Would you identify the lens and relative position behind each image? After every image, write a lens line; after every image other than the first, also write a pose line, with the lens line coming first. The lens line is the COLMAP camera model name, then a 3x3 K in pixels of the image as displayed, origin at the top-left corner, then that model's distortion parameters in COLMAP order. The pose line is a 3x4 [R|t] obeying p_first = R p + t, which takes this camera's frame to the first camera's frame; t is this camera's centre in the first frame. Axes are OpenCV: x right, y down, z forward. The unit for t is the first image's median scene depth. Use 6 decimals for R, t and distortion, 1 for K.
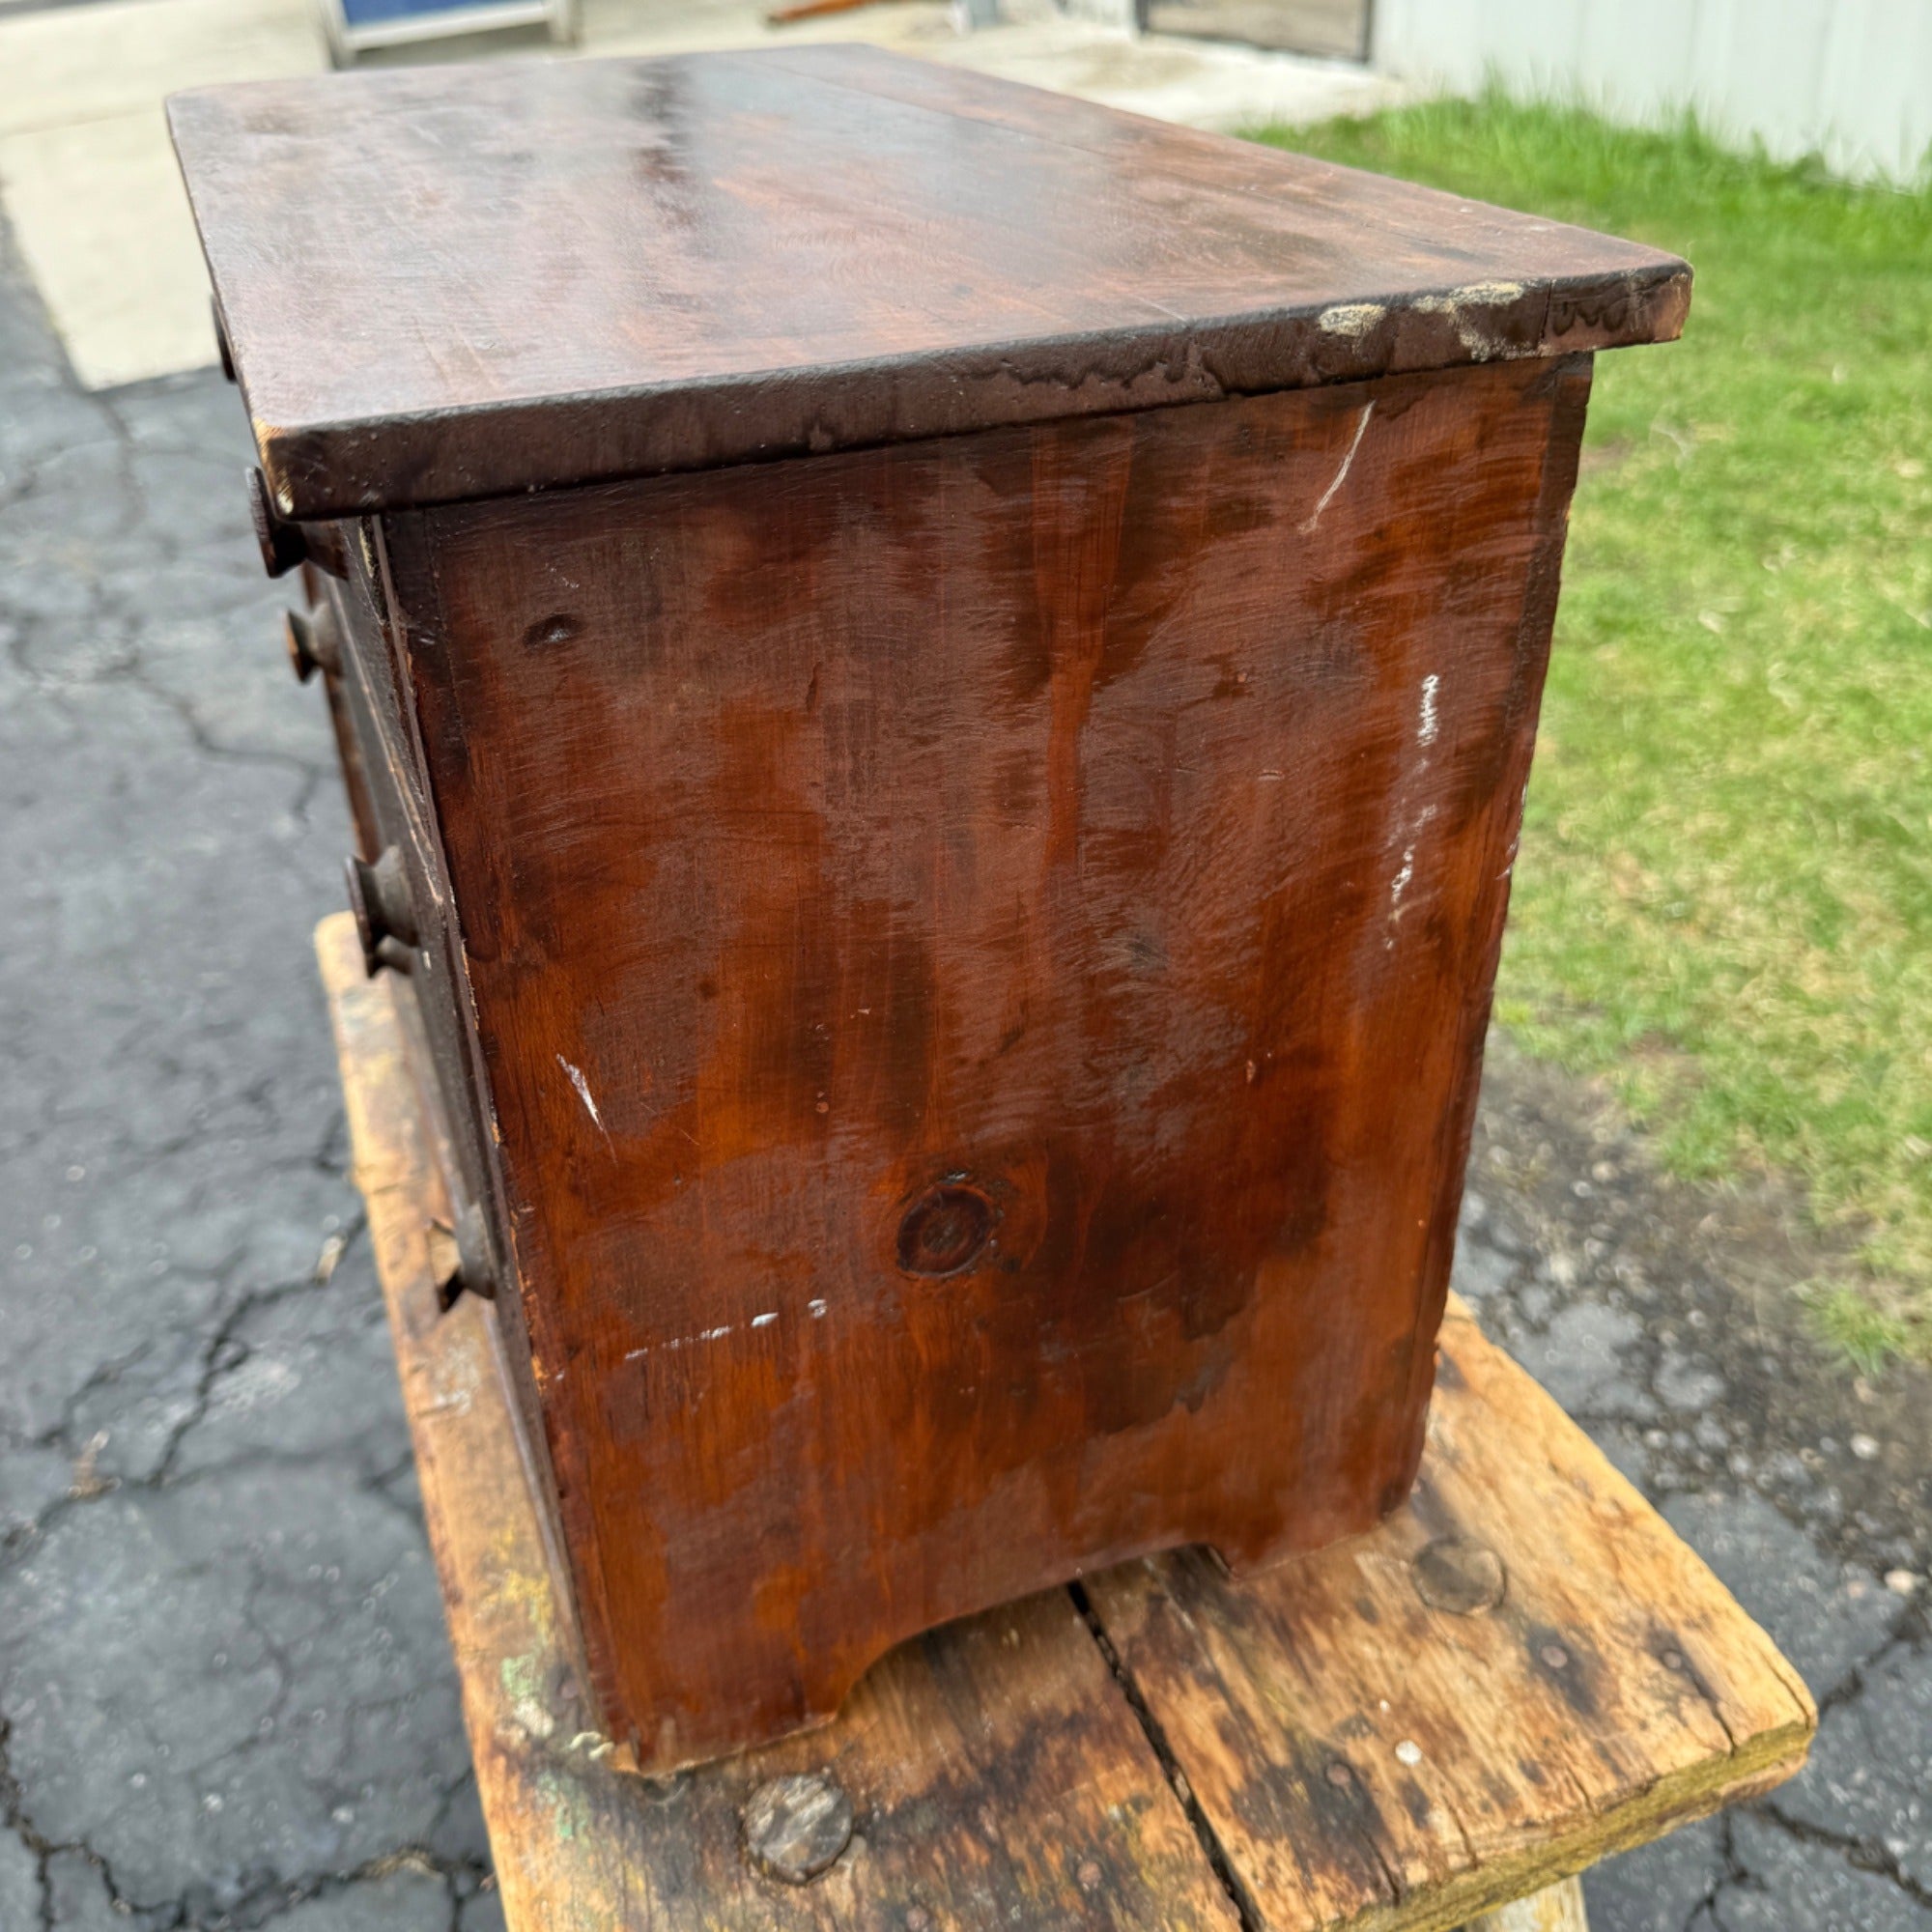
lens RADIAL K [[1904.5, 0, 928.0], [0, 1904.5, 900.5], [0, 0, 1]] dist [-0.006555, 0.000000]
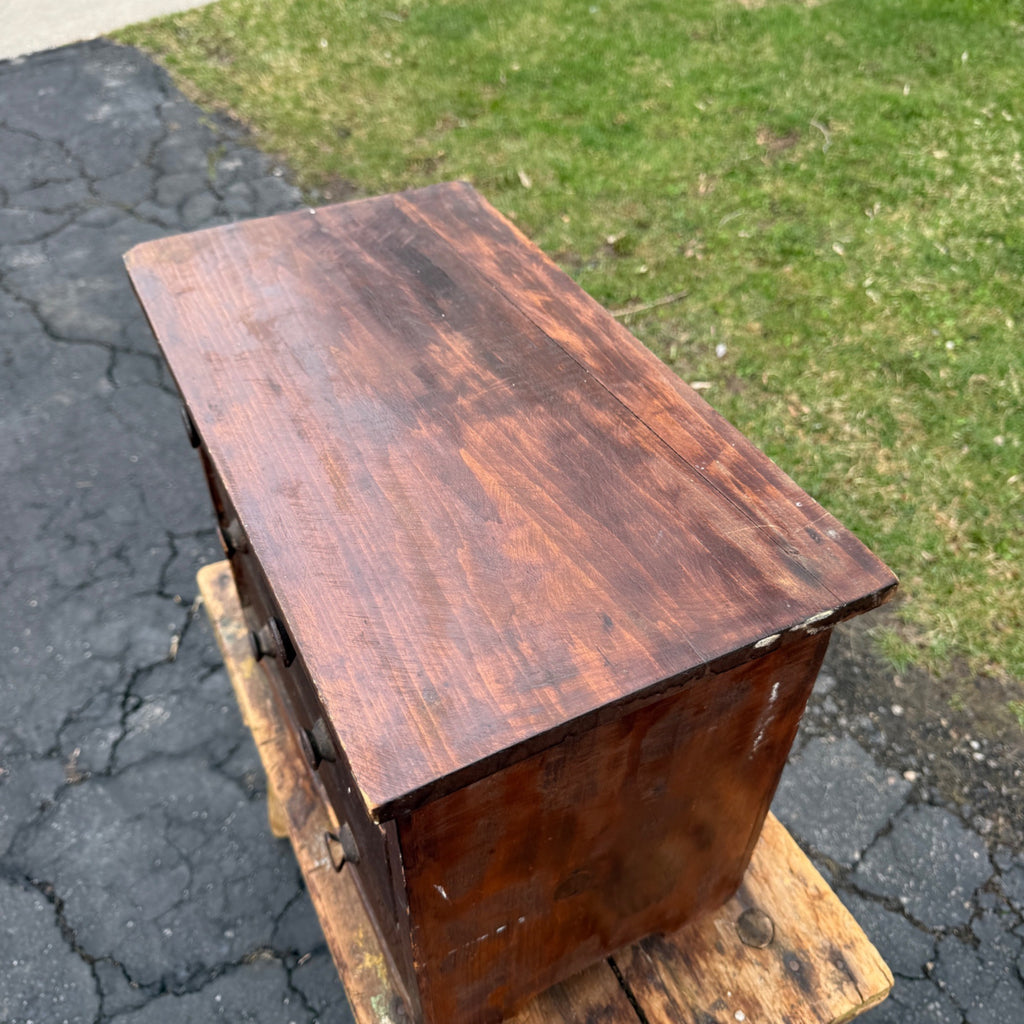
lens RADIAL K [[1009.4, 0, 505.7], [0, 1009.4, 500.1], [0, 0, 1]] dist [-0.006555, 0.000000]
pose [[0.994960, -0.040419, 0.091769, -0.066093], [0.020413, 0.977643, 0.209279, -0.219962], [-0.098176, -0.206351, 0.973540, -0.059263]]
